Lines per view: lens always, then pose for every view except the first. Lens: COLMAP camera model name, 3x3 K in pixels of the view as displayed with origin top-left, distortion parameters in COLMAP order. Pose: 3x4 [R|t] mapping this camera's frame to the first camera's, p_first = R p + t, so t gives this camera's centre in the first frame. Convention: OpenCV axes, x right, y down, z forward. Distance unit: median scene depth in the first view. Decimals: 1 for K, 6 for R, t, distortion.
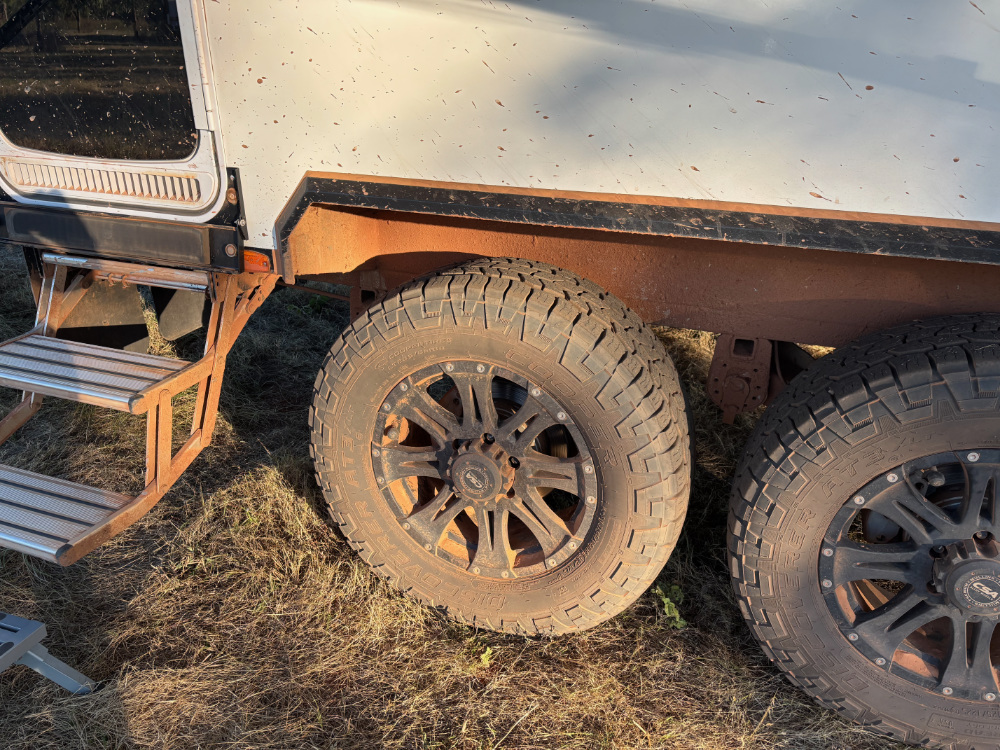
lens RADIAL K [[761.0, 0, 498.2], [0, 761.0, 374.8], [0, 0, 1]] dist [0.048160, -0.032146]
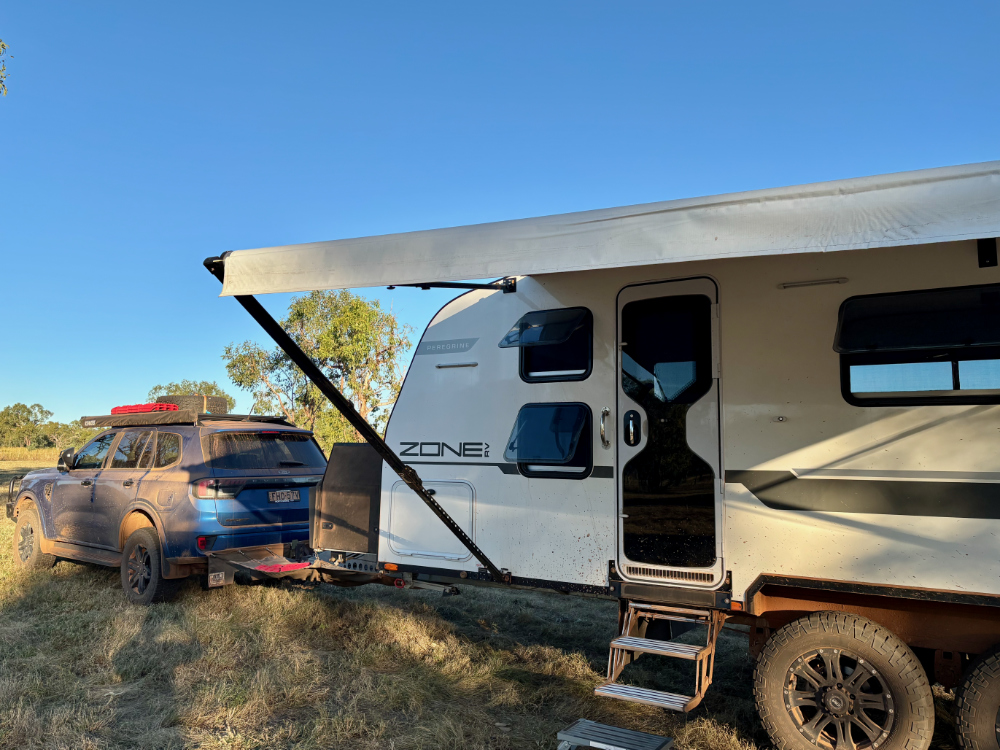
lens RADIAL K [[761.0, 0, 499.2], [0, 761.0, 374.1], [0, 0, 1]] dist [0.048160, -0.032146]
pose [[0.977604, -0.021114, -0.209391, -0.546763], [-0.086074, 0.867819, -0.489369, 0.527694], [0.192046, 0.496432, 0.846566, -1.813532]]
